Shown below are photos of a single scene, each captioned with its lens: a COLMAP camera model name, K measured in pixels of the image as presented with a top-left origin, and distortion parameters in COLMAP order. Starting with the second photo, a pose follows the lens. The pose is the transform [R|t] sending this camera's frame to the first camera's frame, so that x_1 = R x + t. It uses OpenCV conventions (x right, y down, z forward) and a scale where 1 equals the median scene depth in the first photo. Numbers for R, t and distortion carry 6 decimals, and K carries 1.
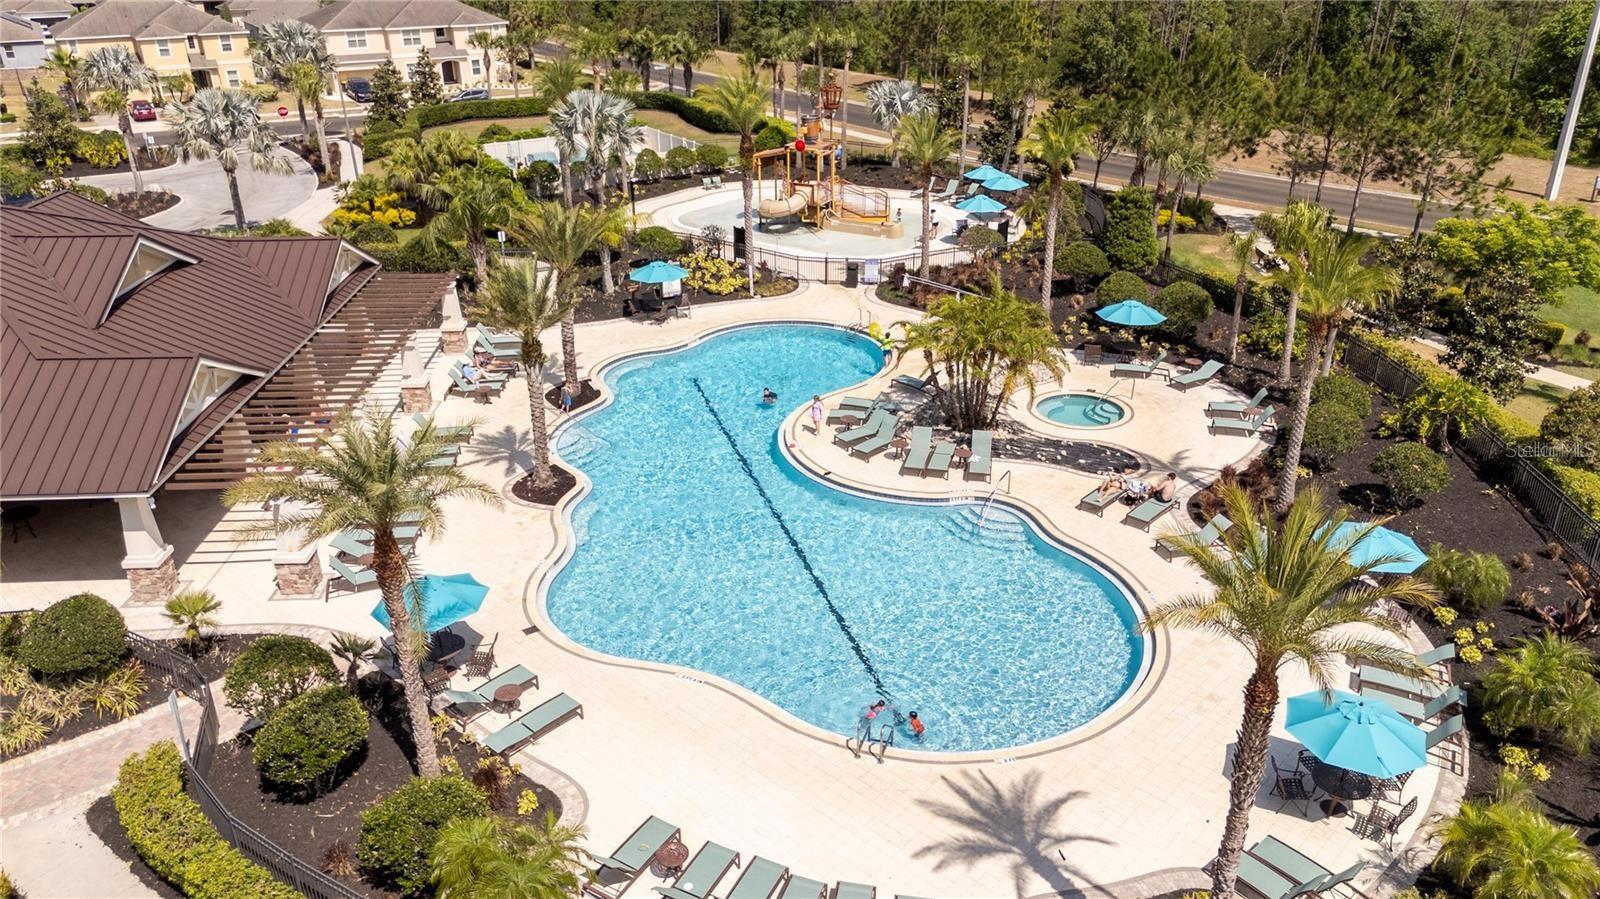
lens RADIAL K [[1210.3, 0, 798.4], [0, 1210.3, 481.7], [0, 0, 1]] dist [0.083387, -0.073731]
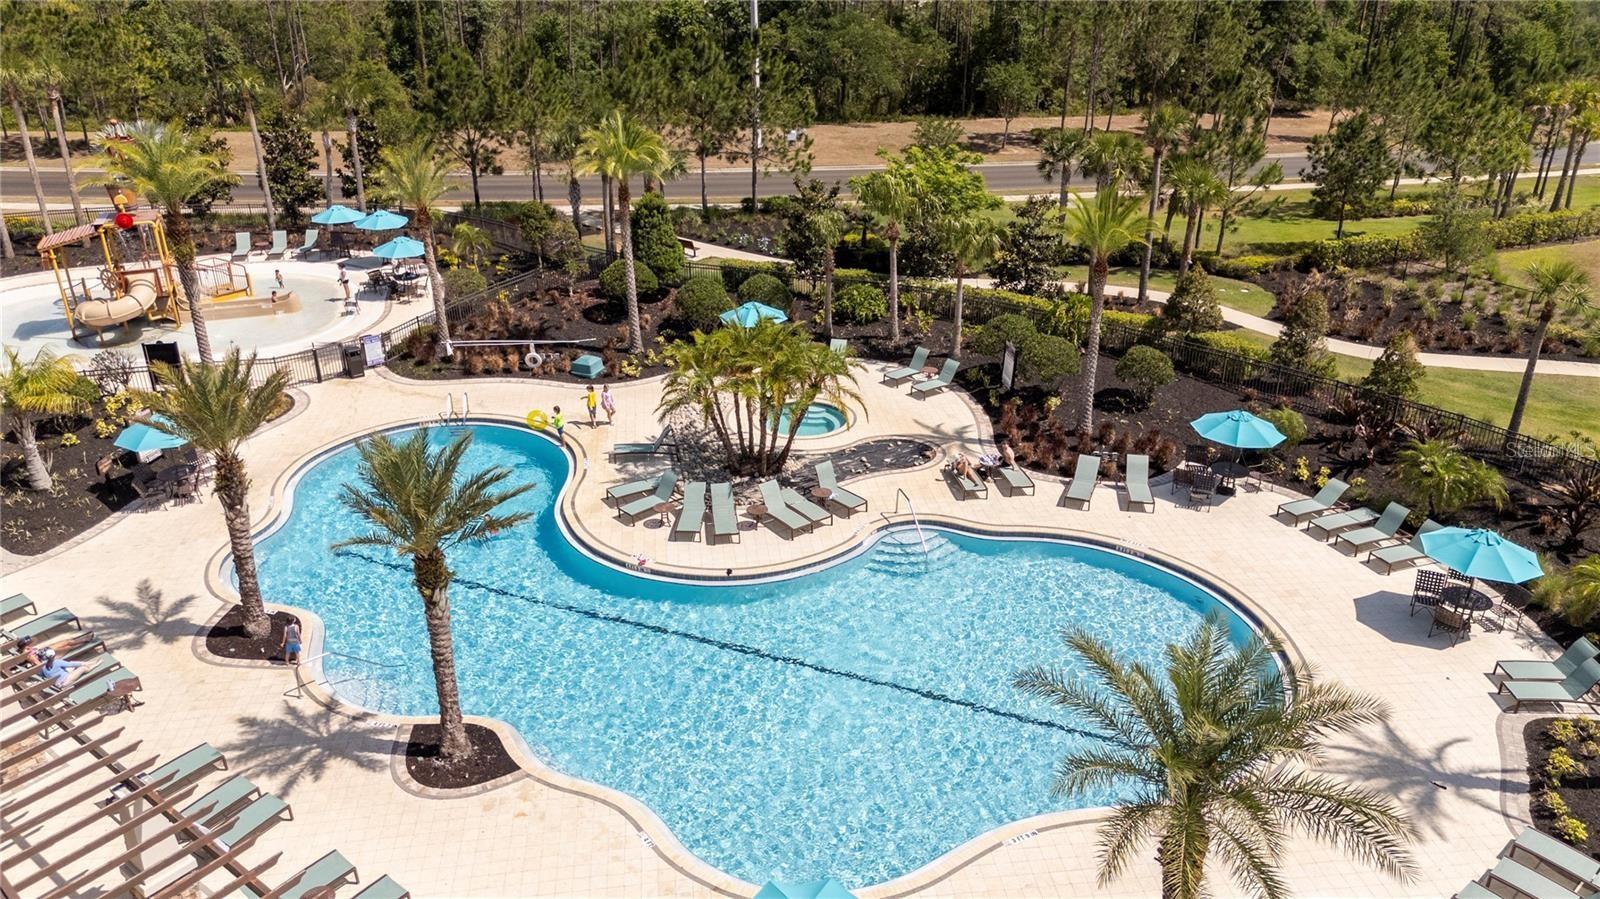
lens RADIAL K [[1210.3, 0, 798.4], [0, 1210.3, 481.7], [0, 0, 1]] dist [0.083387, -0.073731]
pose [[0.629747, -0.335083, 0.700812, -0.508646], [0.336393, 0.930834, 0.142784, -0.167255], [-0.700184, 0.145830, 0.698910, 0.387540]]
